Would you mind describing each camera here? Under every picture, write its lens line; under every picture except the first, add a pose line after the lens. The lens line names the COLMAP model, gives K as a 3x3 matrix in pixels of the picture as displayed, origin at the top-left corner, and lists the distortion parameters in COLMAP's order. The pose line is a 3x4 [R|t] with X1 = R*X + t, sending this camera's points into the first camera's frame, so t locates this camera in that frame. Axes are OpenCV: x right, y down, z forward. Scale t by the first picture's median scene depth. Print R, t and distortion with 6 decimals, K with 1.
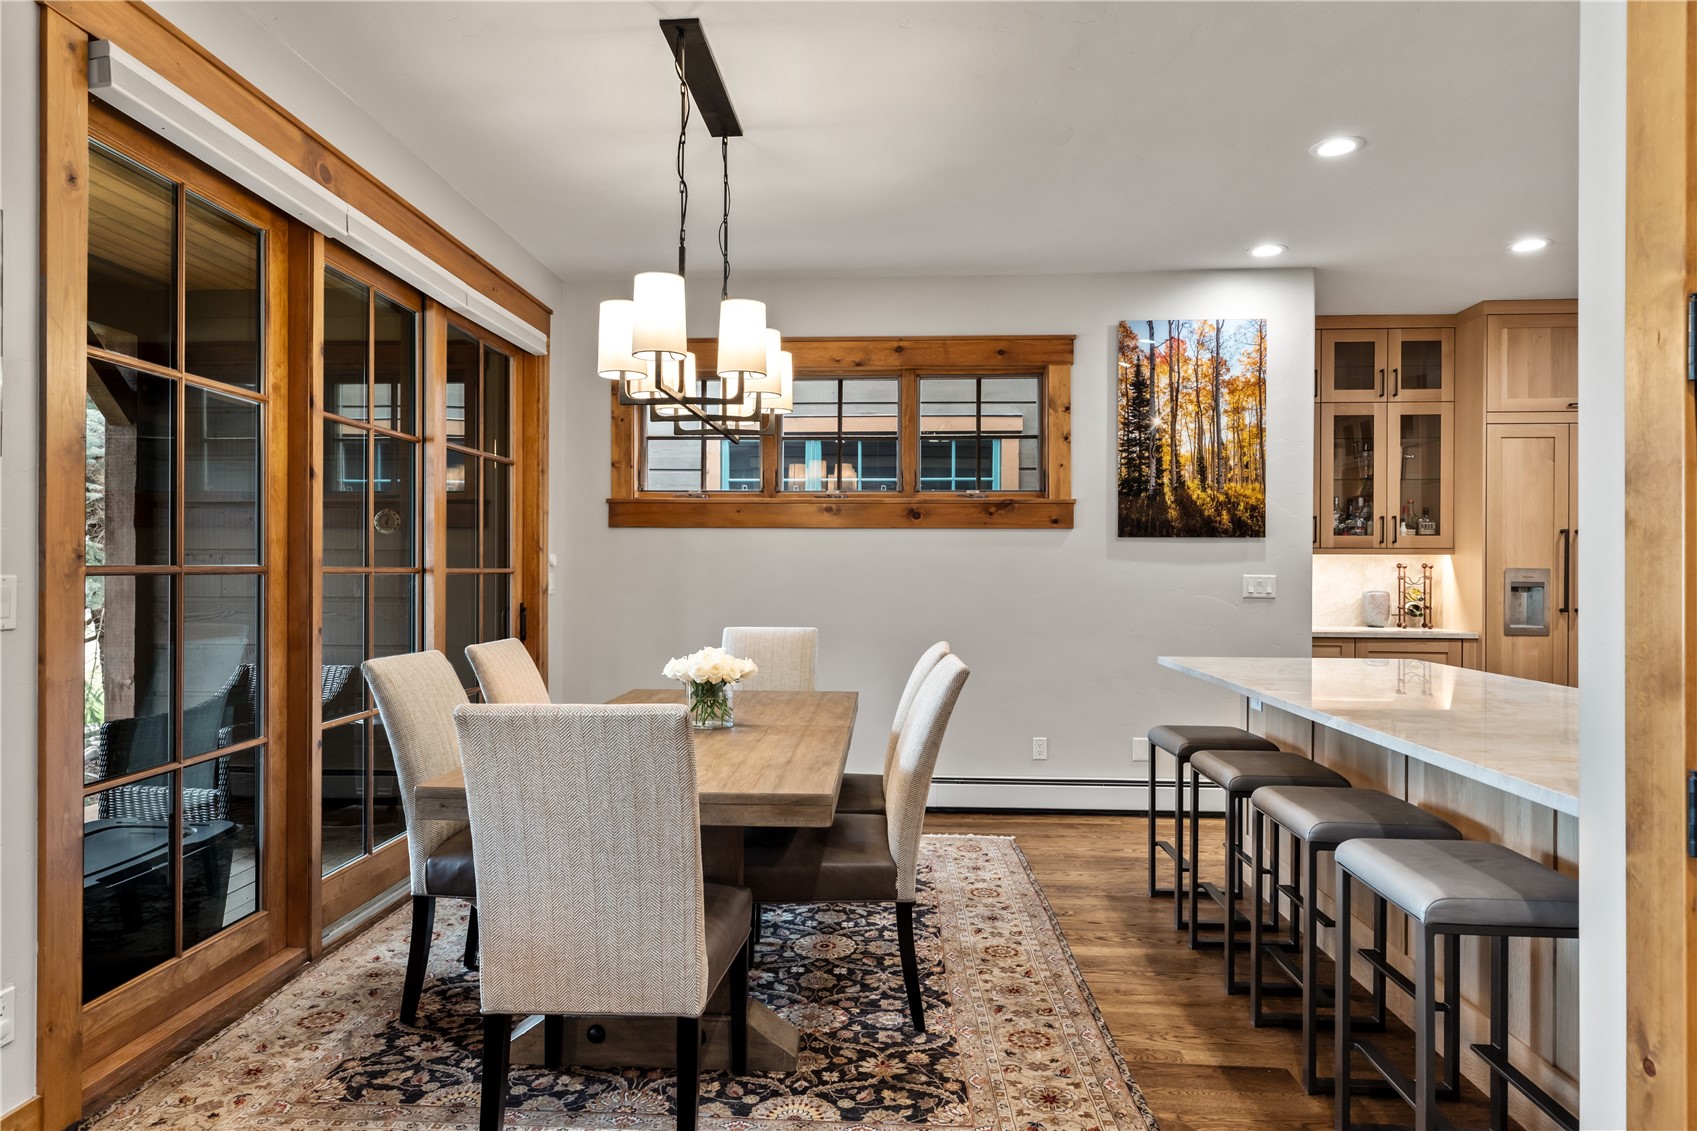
lens RADIAL K [[1044.1, 0, 844.2], [0, 1044.1, 563.9], [0, 0, 1]] dist [-0.000921, -0.000124]
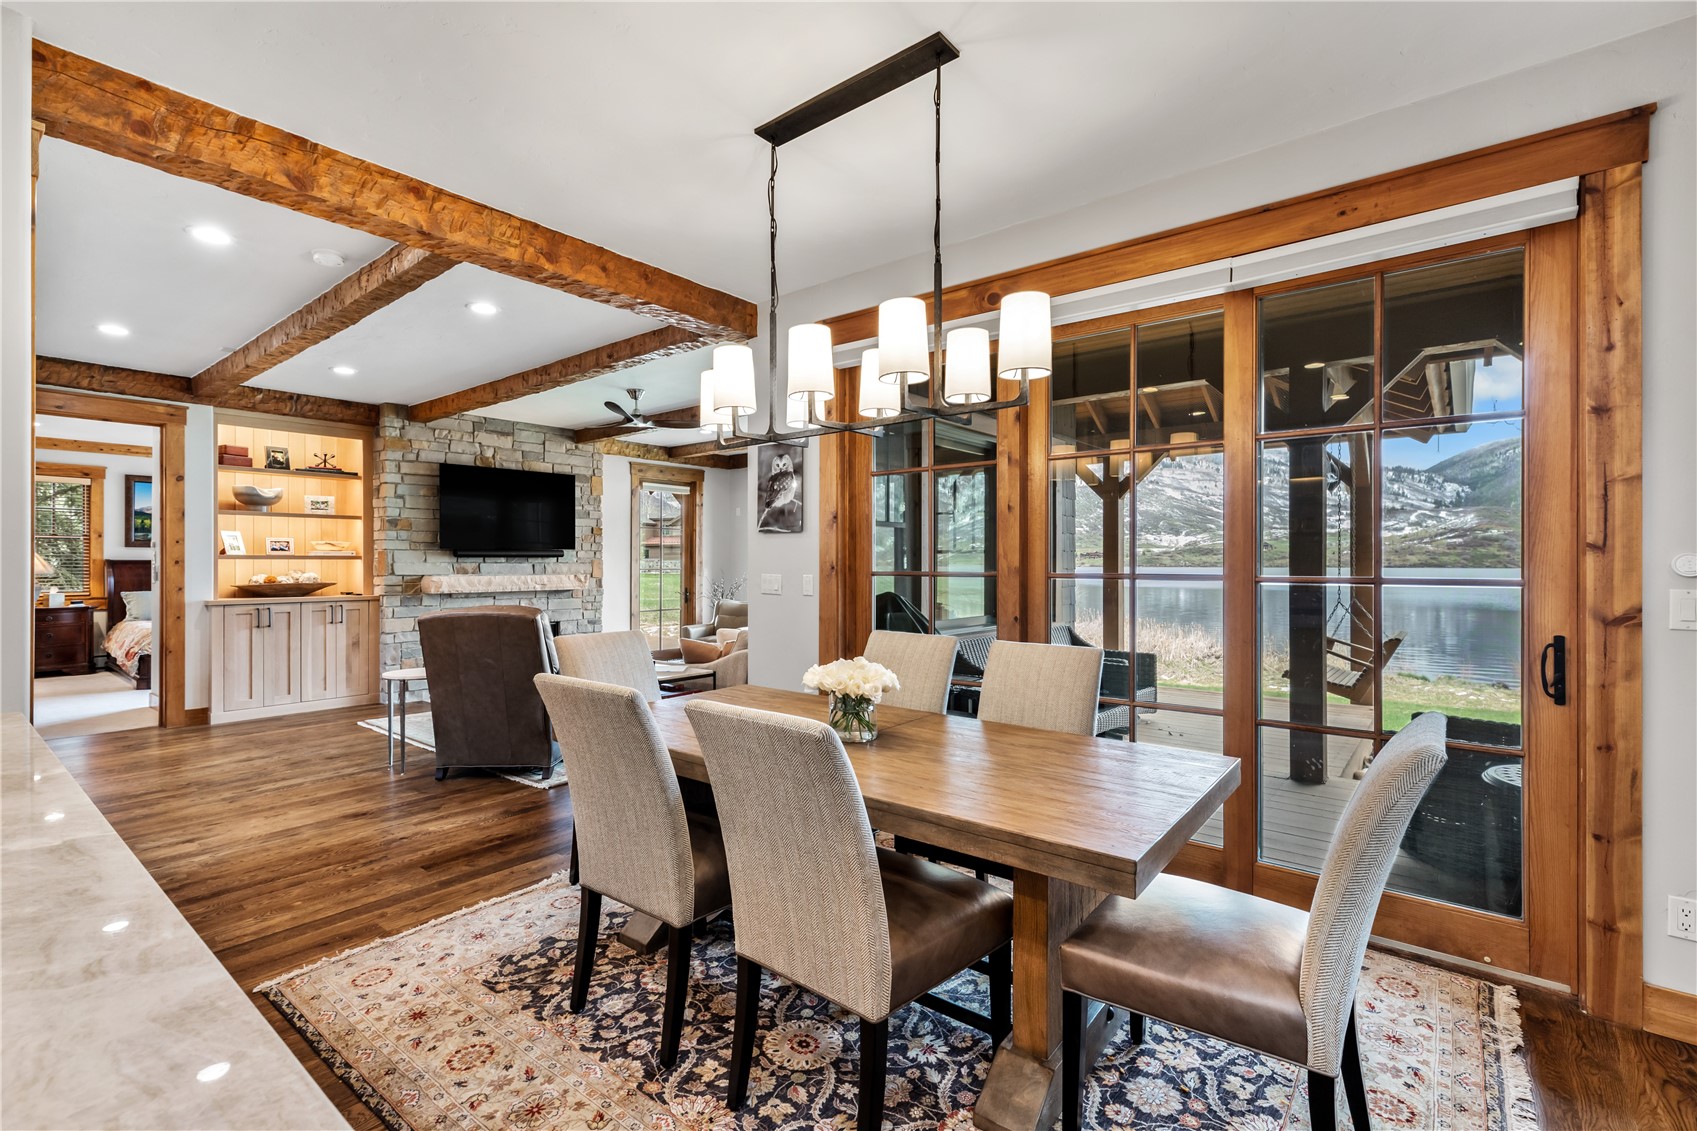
lens RADIAL K [[765.0, 0, 848.4], [0, 765.0, 562.8], [0, 0, 1]] dist [0.001404, -0.000056]
pose [[-0.588666, -0.000560, -0.808376, 0.446099], [0.002824, 0.999992, -0.002749, -0.010220], [0.808371, -0.003902, -0.588660, 1.381995]]
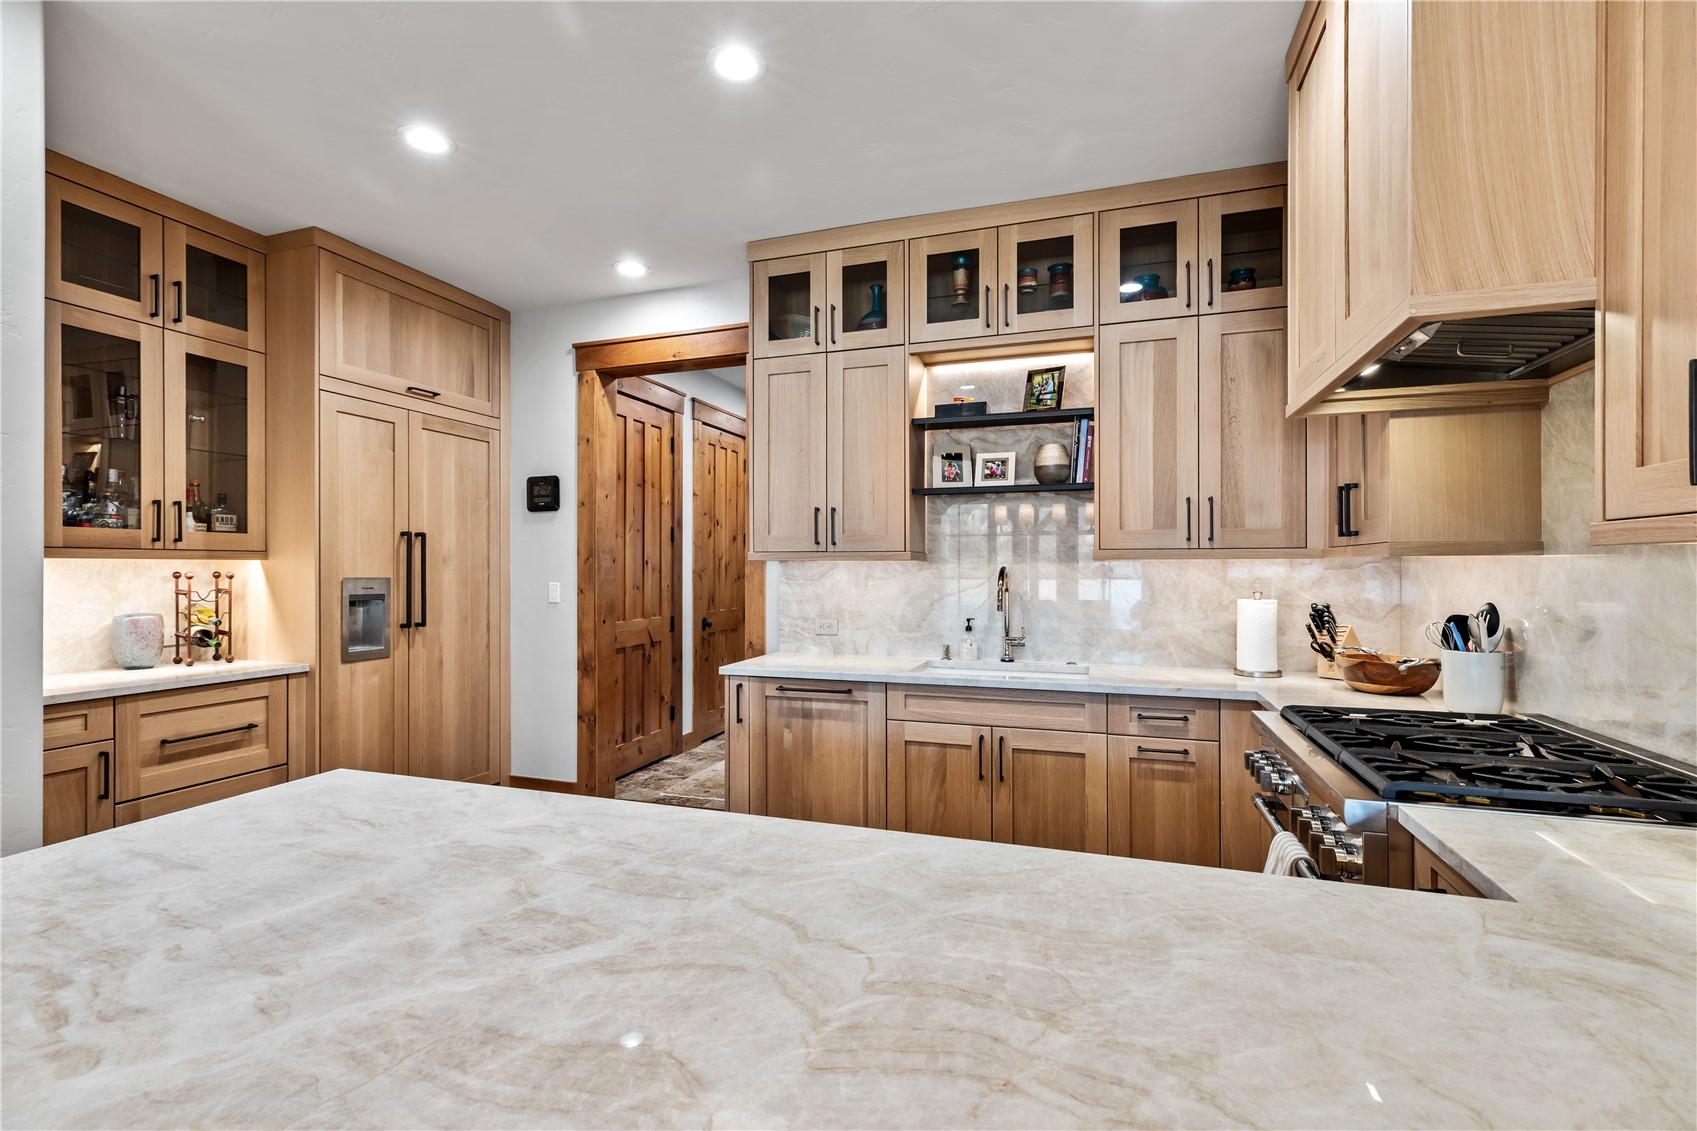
lens RADIAL K [[765.0, 0, 845.3], [0, 765.0, 567.2], [0, 0, 1]] dist [0.001404, -0.000056]
pose [[0.283427, -0.003696, 0.958987, 0.186186], [-0.002169, 0.999988, 0.004495, -0.007262], [-0.958991, -0.003354, 0.283415, 0.470397]]
